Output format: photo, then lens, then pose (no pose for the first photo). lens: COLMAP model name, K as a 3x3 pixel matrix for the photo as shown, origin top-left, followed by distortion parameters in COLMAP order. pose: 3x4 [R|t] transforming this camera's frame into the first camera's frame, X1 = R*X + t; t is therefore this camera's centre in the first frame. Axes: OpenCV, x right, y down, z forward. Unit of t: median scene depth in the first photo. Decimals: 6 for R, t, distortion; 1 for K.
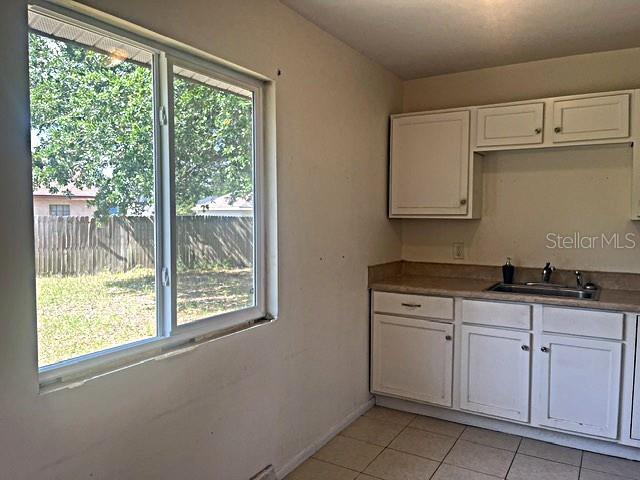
lens RADIAL K [[491.3, 0, 324.5], [0, 491.3, 239.1], [0, 0, 1]] dist [0.064758, -0.086897]
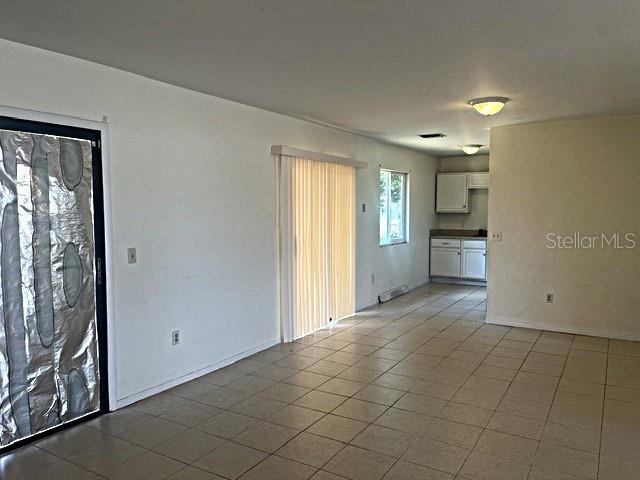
lens RADIAL K [[491.3, 0, 320.3], [0, 491.3, 242.2], [0, 0, 1]] dist [0.064758, -0.086897]
pose [[0.999968, -0.002494, -0.007561, -0.516821], [0.002677, 0.999702, 0.024272, 0.057364], [0.007498, -0.024292, 0.999677, -1.818199]]
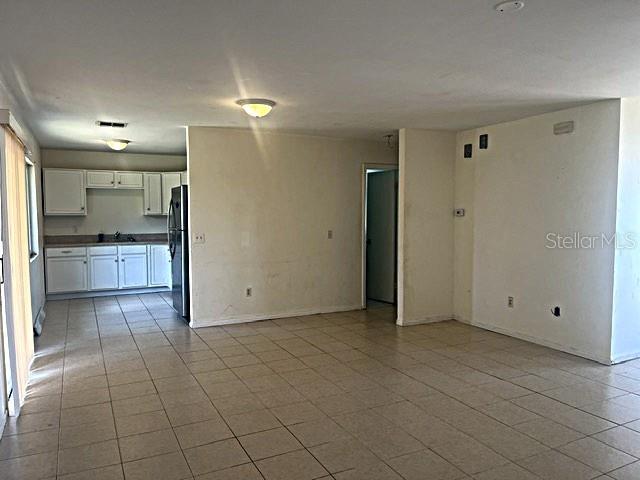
lens RADIAL K [[491.3, 0, 324.9], [0, 491.3, 244.6], [0, 0, 1]] dist [0.064758, -0.086897]
pose [[0.543100, -0.064436, 0.837192, -1.138457], [0.045932, 0.997838, 0.047004, 0.042425], [-0.838411, 0.012927, 0.544885, -1.337849]]
